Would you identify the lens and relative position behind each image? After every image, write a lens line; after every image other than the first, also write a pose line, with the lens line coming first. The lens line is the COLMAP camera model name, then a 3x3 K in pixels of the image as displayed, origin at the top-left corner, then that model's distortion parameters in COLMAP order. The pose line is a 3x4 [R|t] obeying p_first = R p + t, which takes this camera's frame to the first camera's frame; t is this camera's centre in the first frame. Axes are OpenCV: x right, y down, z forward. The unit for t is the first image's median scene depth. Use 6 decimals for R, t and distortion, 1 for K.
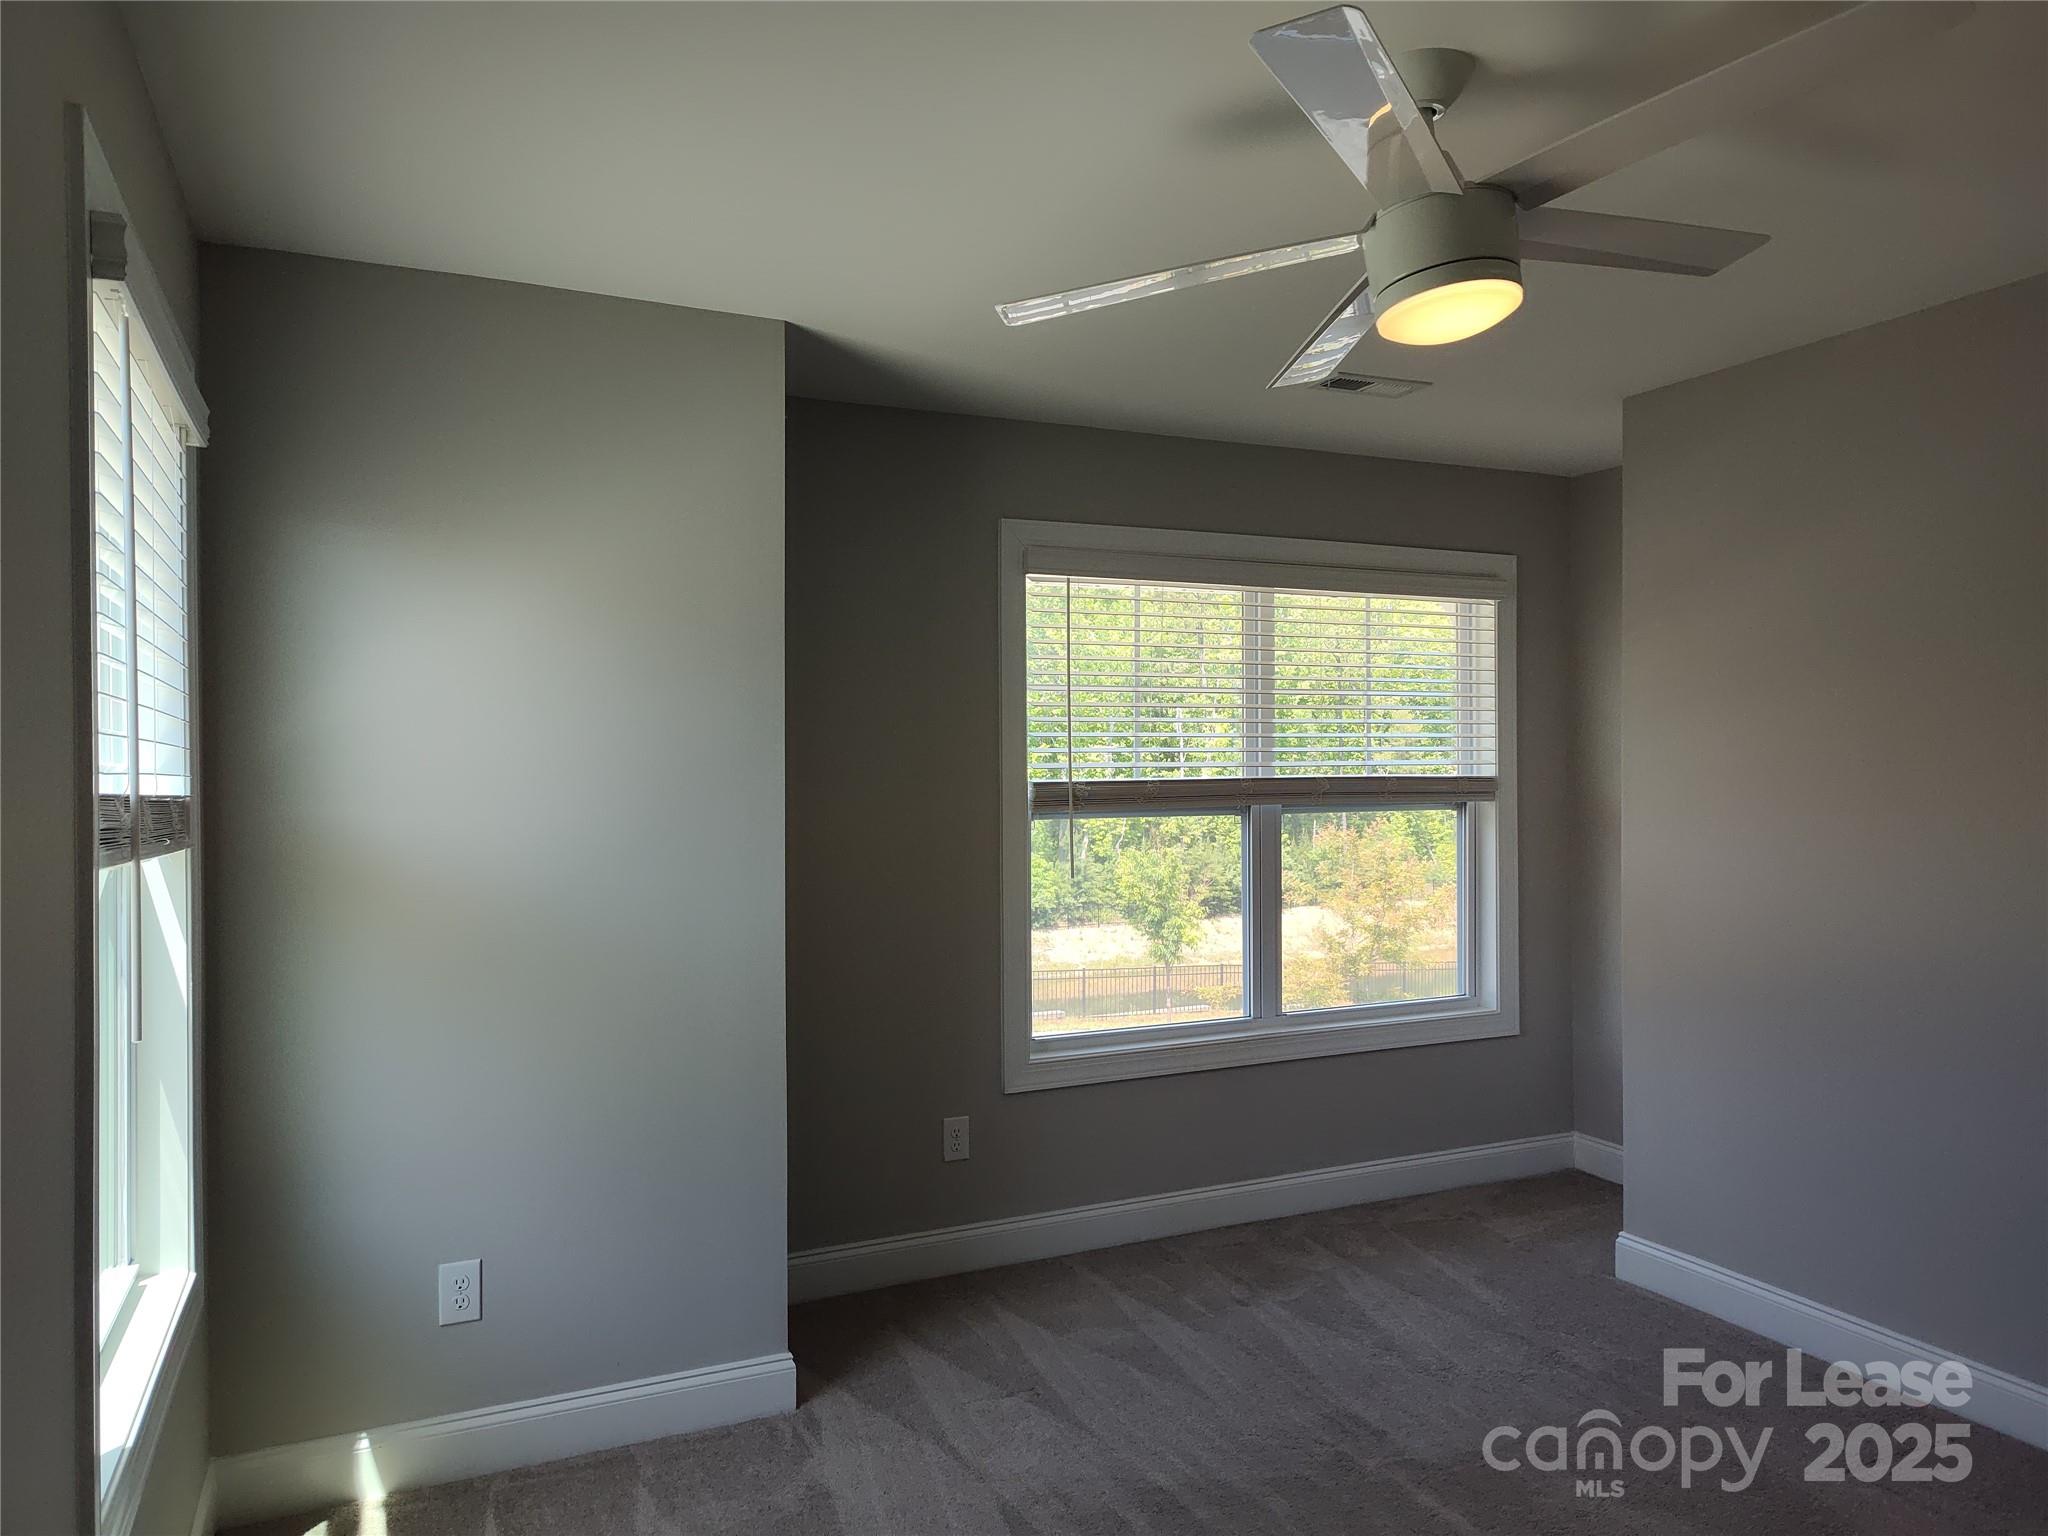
lens RADIAL K [[1388.0, 0, 1015.5], [0, 1388.0, 773.8], [0, 0, 1]] dist [0.058315, -0.066413]
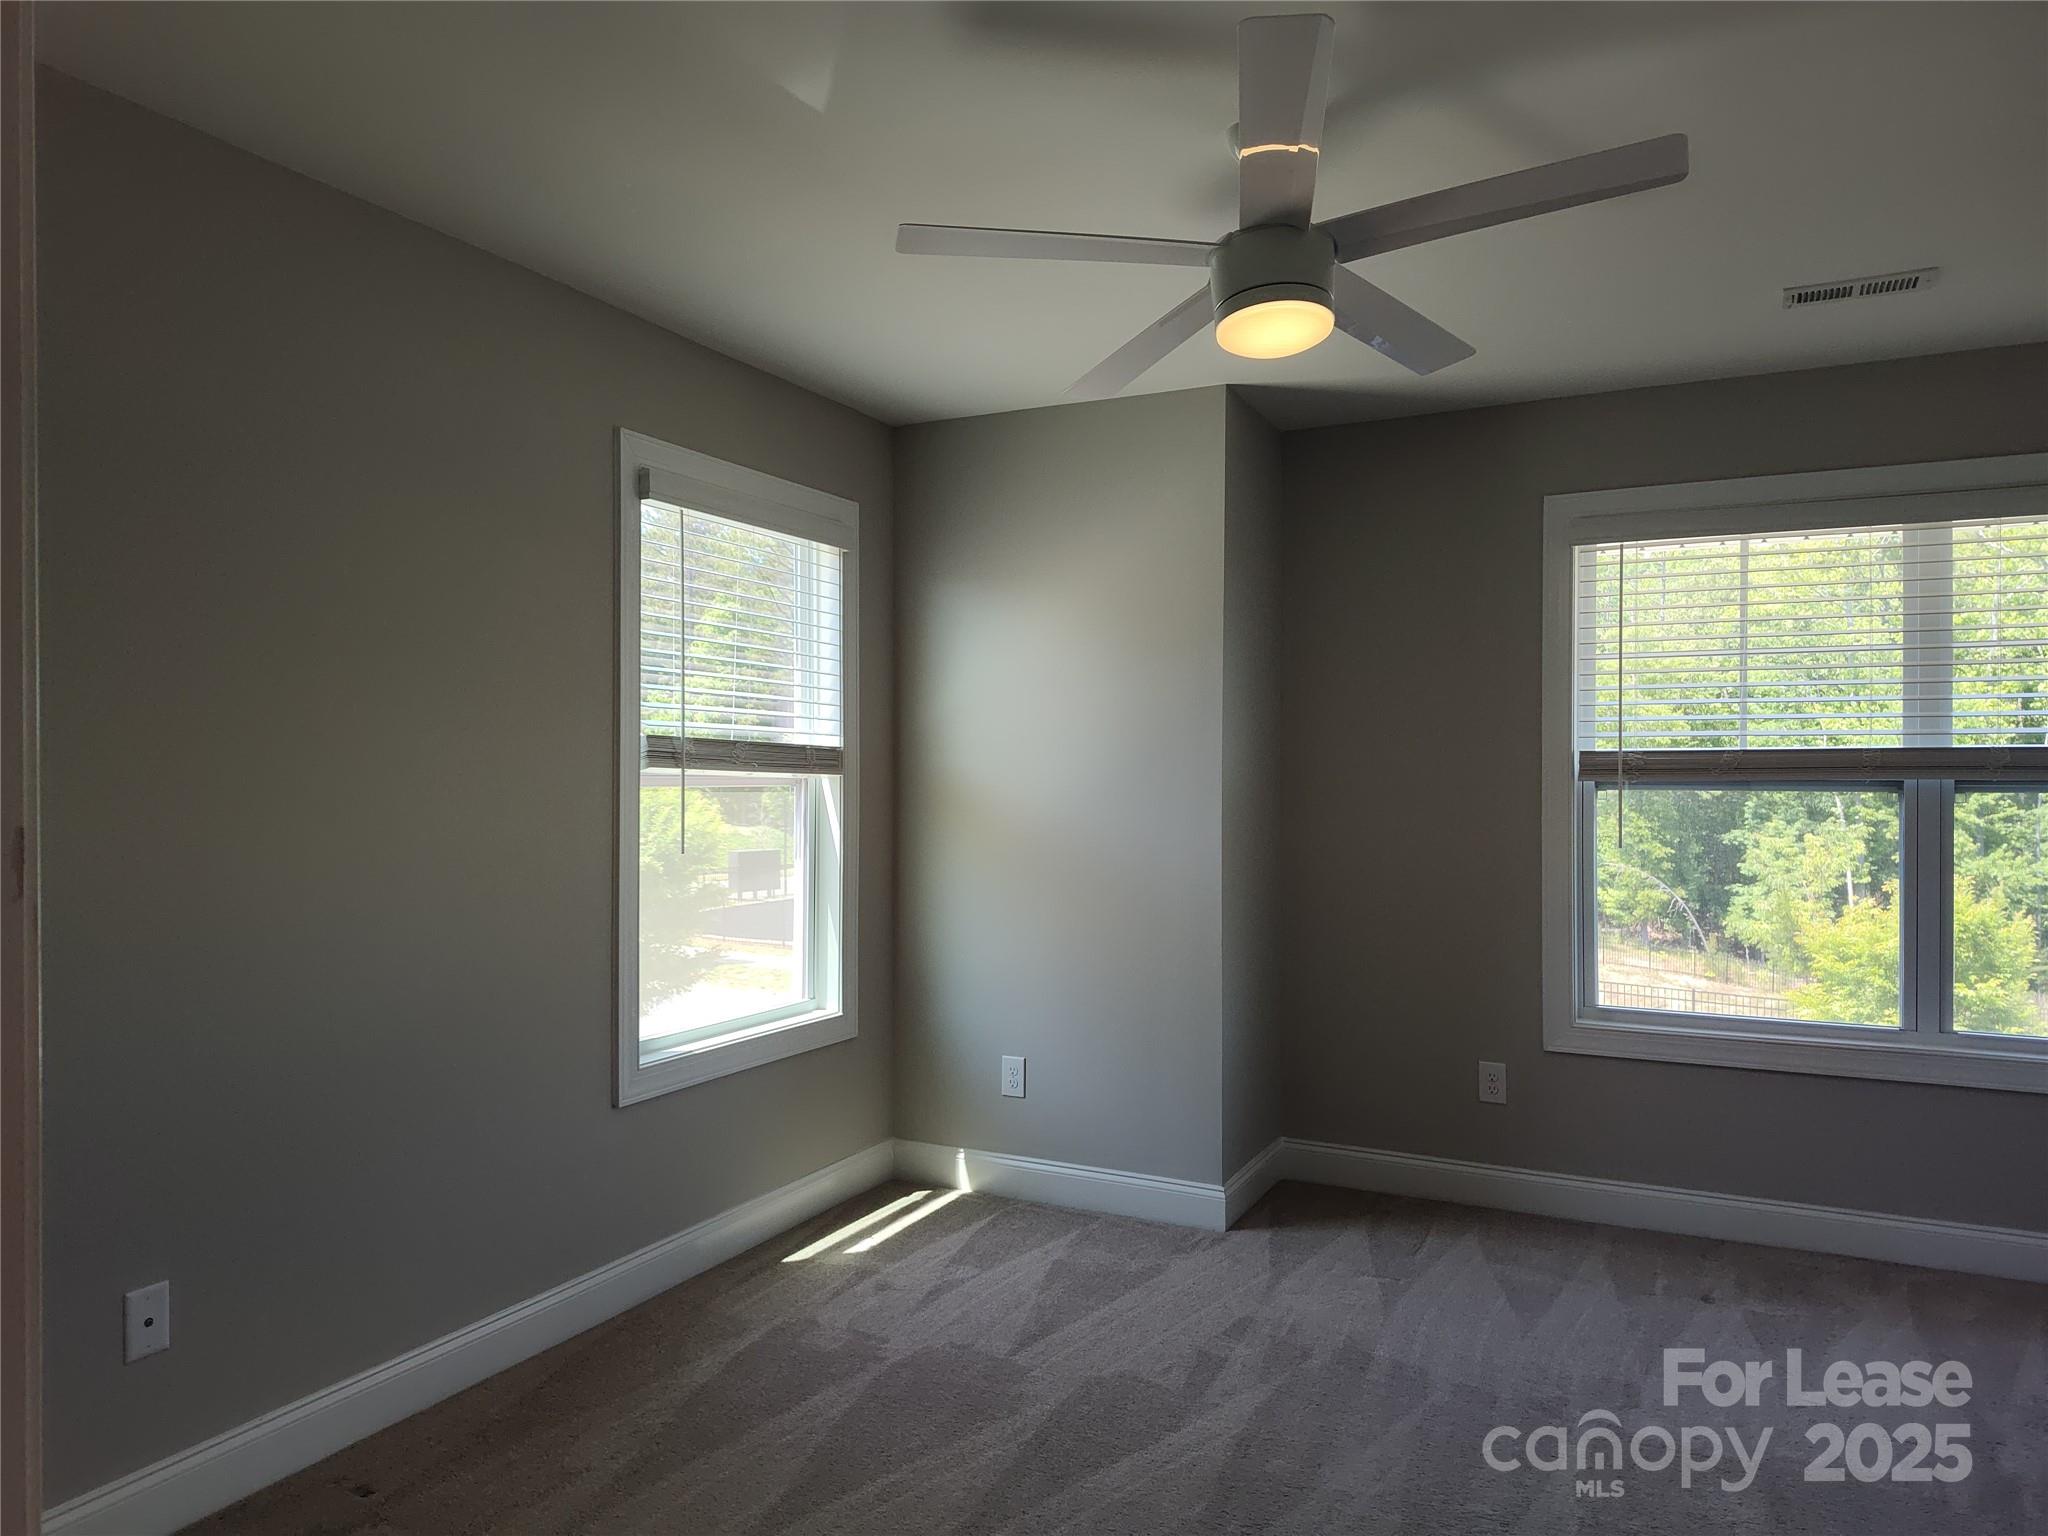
lens RADIAL K [[1481.9, 0, 1021.1], [0, 1481.9, 783.6], [0, 0, 1]] dist [0.070170, -0.064565]
pose [[0.604015, 0.021404, -0.796685, 0.642834], [-0.002849, 0.999691, 0.024698, 0.003840], [0.796968, -0.012648, 0.603890, 0.016825]]
